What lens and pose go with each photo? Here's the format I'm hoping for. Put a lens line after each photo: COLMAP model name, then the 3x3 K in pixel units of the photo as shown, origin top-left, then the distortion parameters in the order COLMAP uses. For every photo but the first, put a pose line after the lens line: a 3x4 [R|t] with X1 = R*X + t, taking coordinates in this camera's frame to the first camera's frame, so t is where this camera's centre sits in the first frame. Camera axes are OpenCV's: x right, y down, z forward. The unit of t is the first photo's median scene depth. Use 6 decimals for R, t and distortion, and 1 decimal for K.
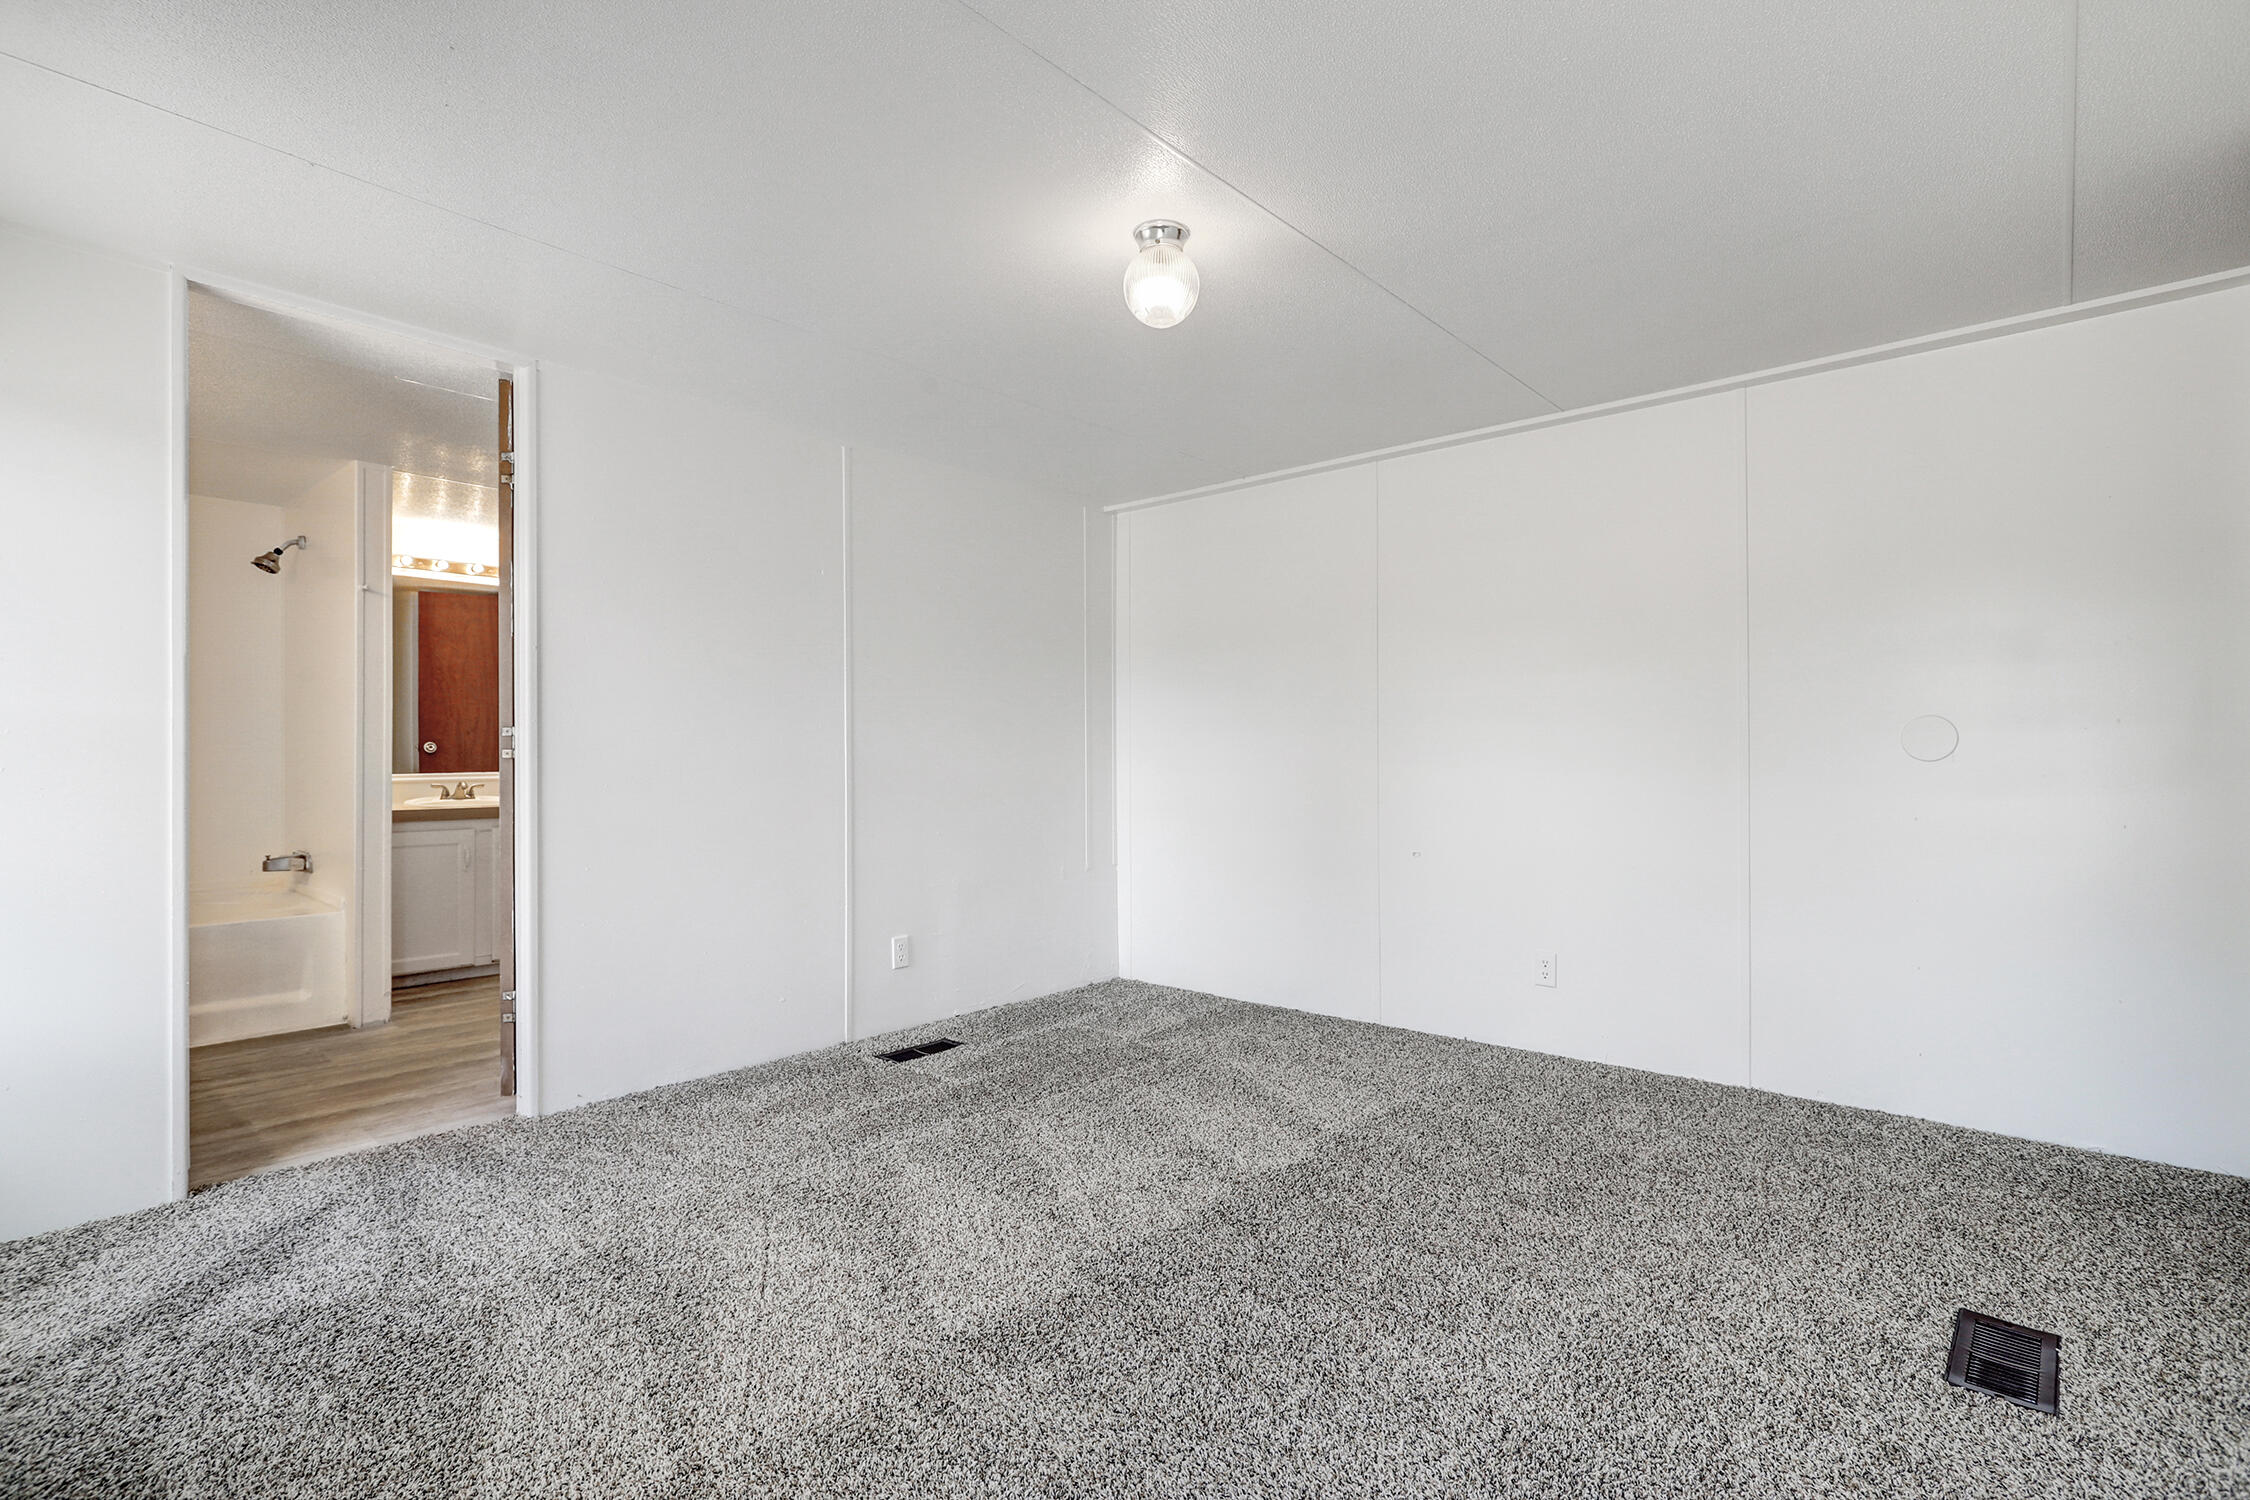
lens RADIAL K [[1066.4, 0, 1130.0], [0, 1066.4, 744.2], [0, 0, 1]] dist [-0.007681, 0.001756]
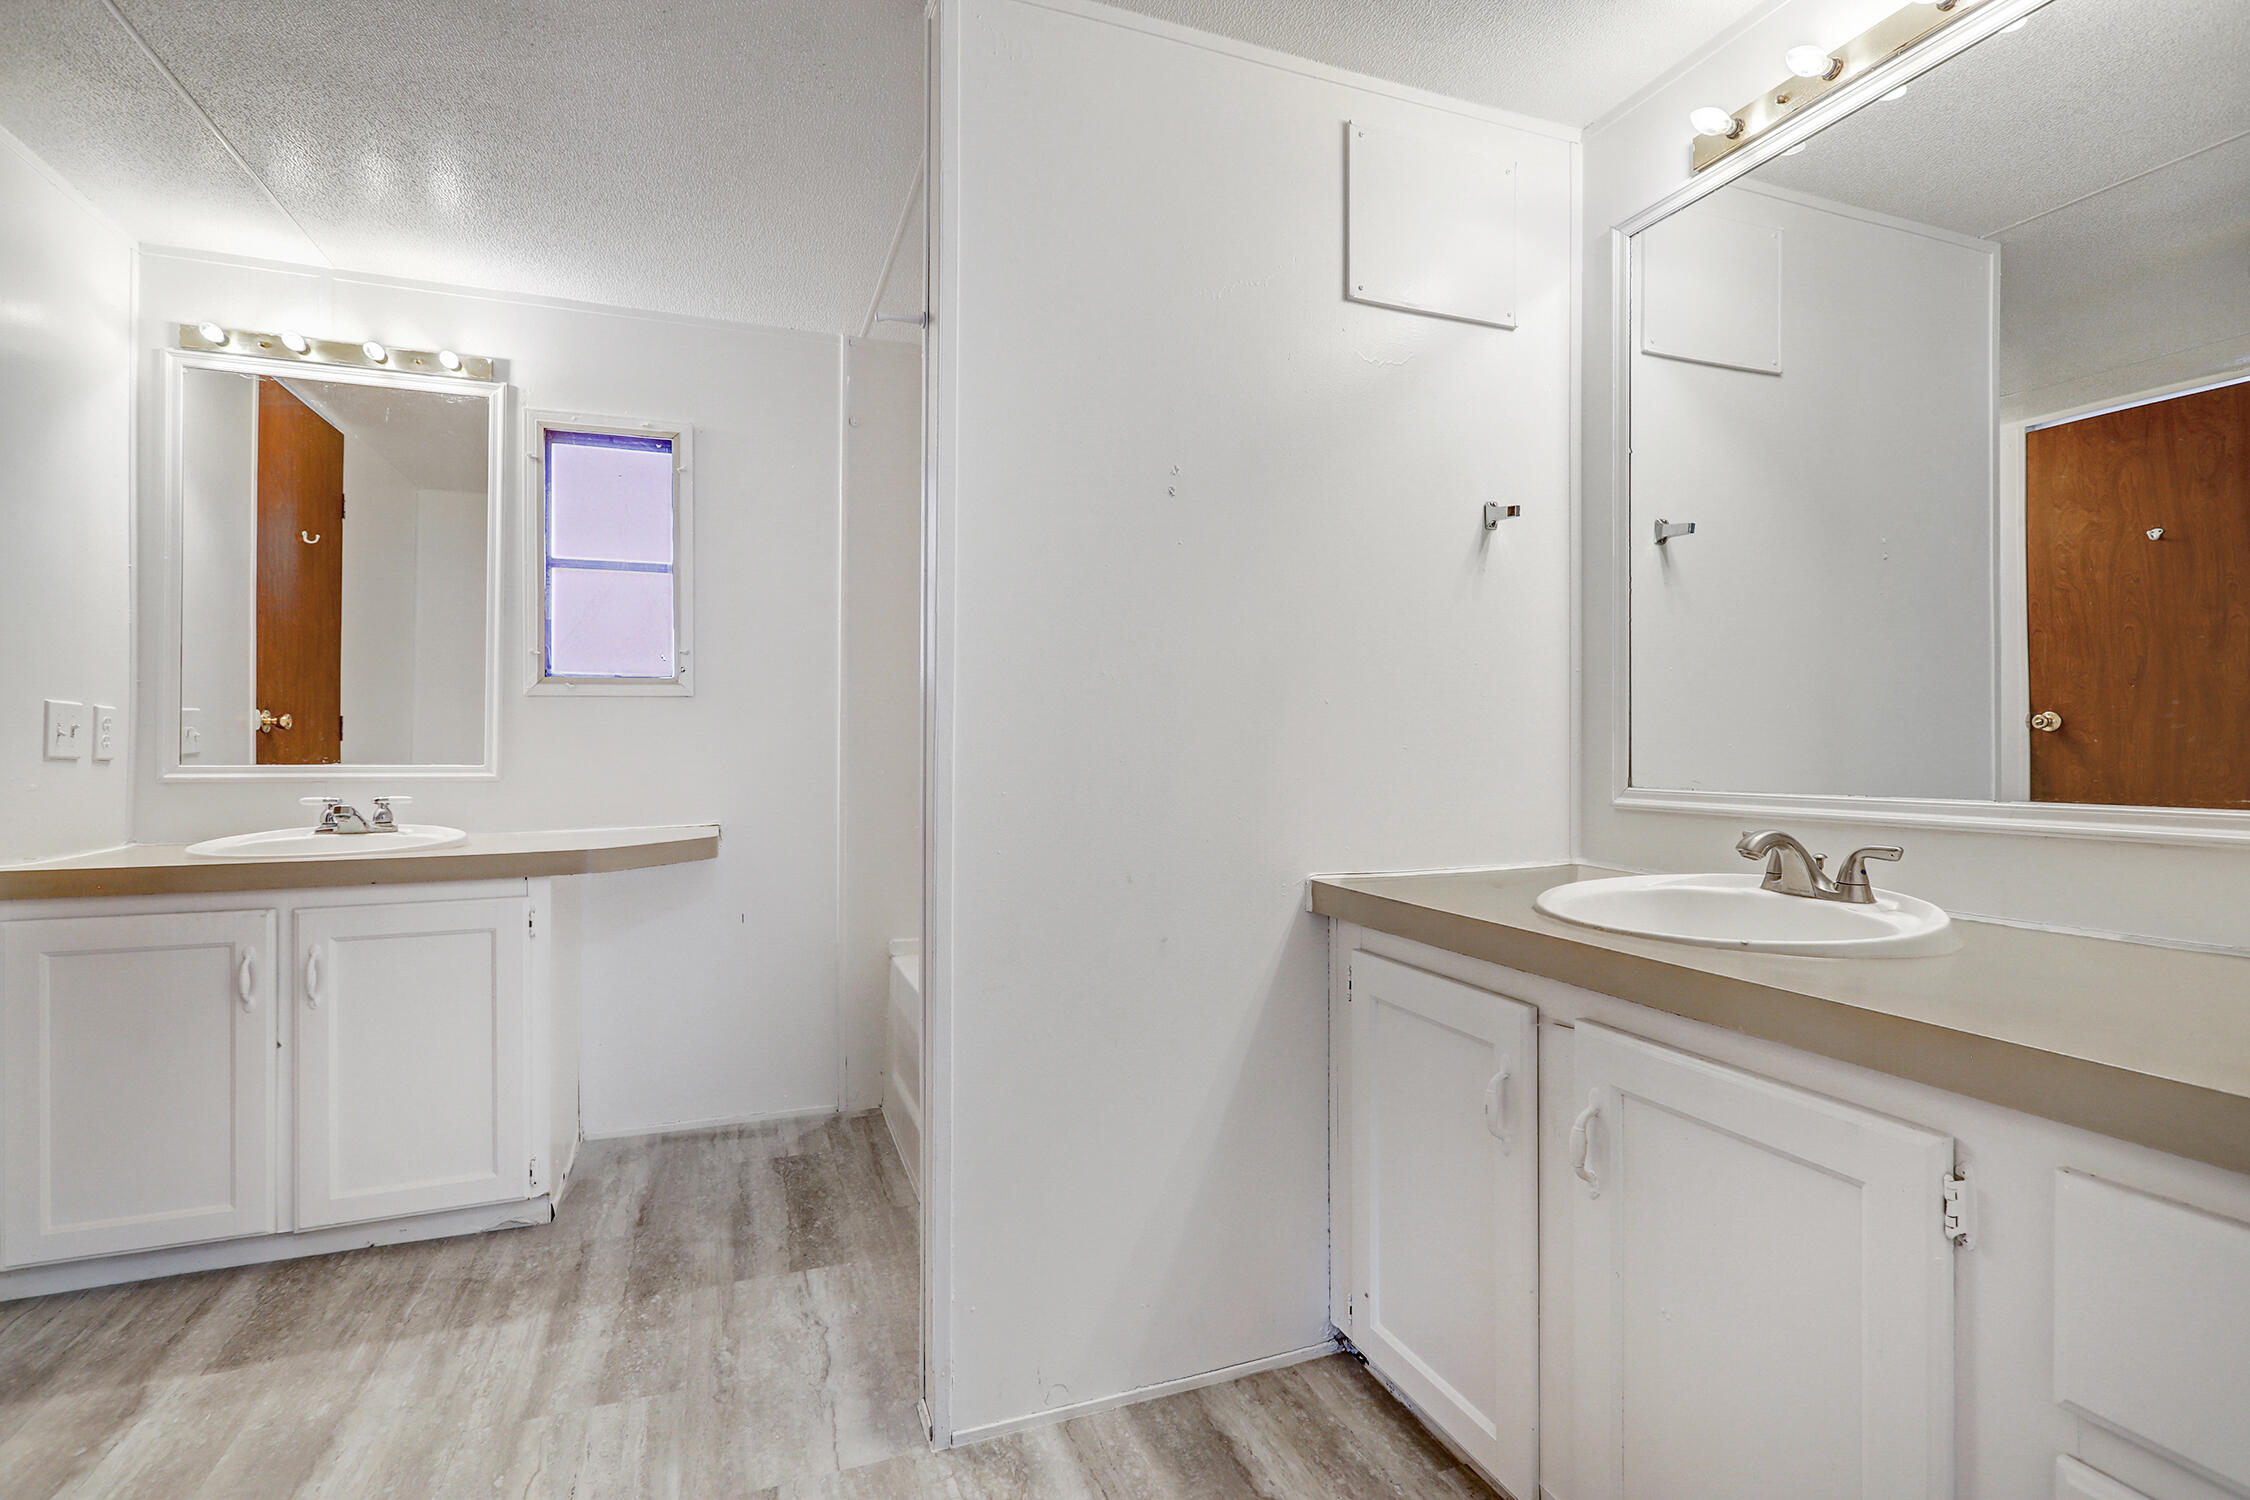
lens RADIAL K [[1066.4, 0, 1138.1], [0, 1066.4, 748.9], [0, 0, 1]] dist [-0.007681, 0.001756]
pose [[-0.459766, -0.009821, -0.887986, -0.368227], [0.007594, 0.999859, -0.014991, 0.026652], [0.888008, -0.013636, -0.459626, 1.130669]]
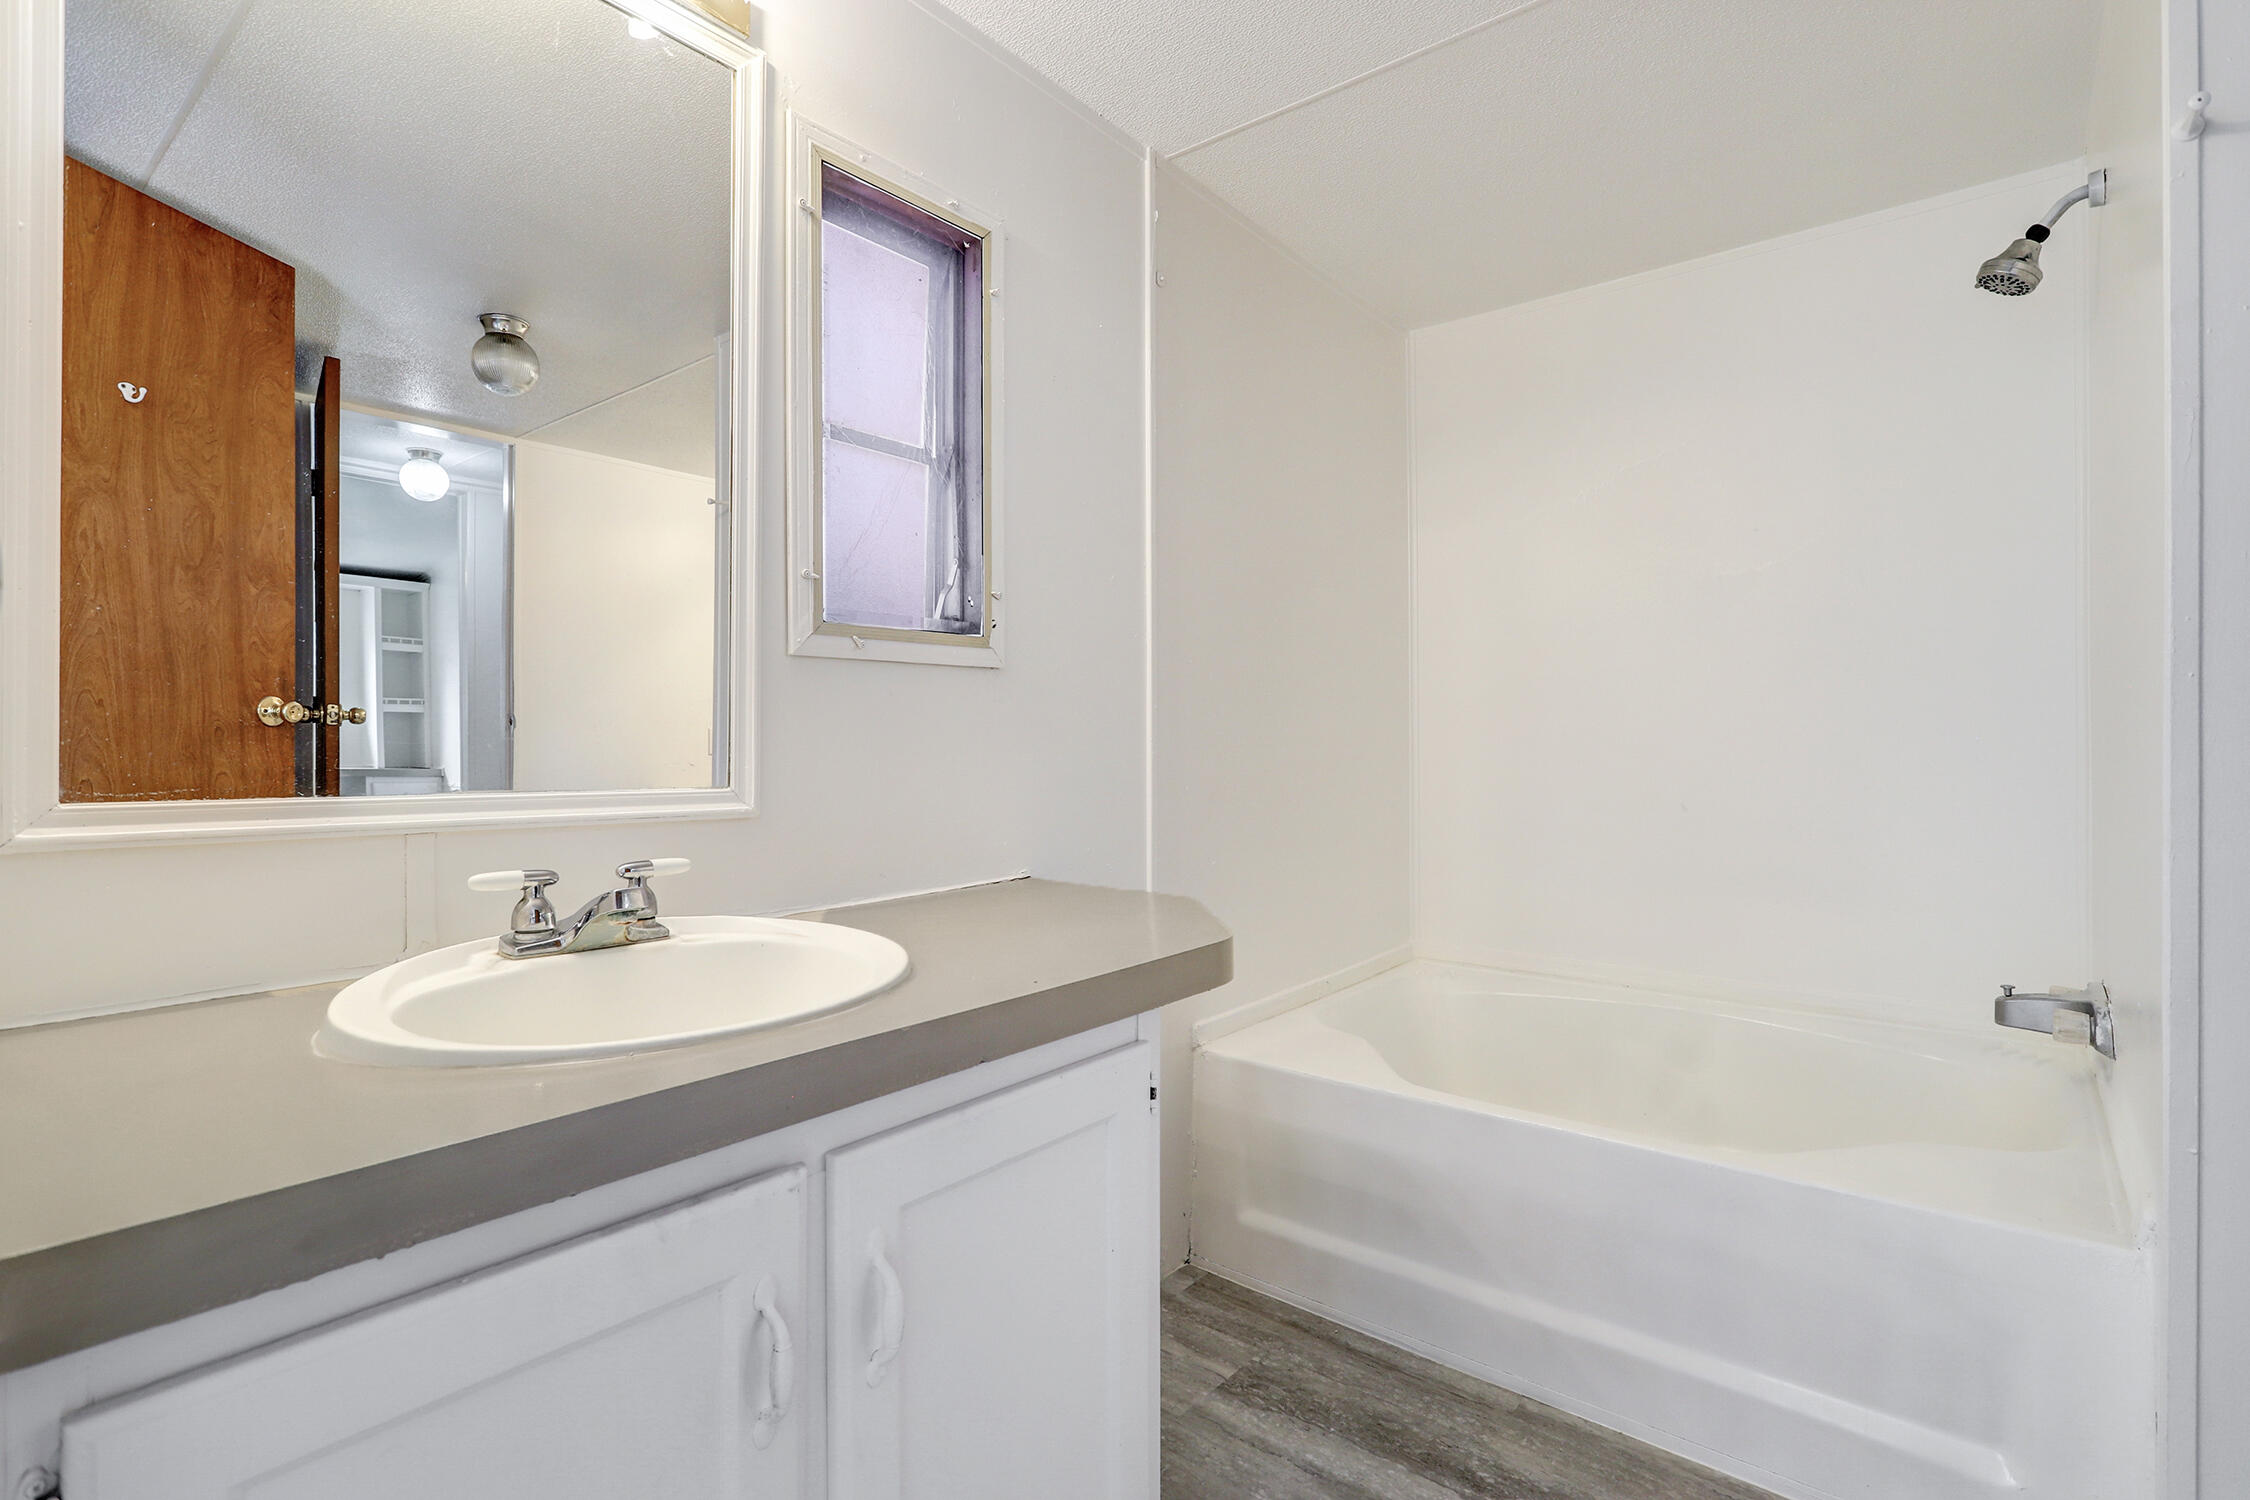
lens RADIAL K [[1066.4, 0, 1138.3], [0, 1066.4, 759.9], [0, 0, 1]] dist [-0.007681, 0.001756]
pose [[0.041443, 0.000692, -0.999141, -0.418037], [0.005365, 0.999985, 0.000915, 0.016566], [0.999126, -0.005398, 0.041438, 0.647157]]
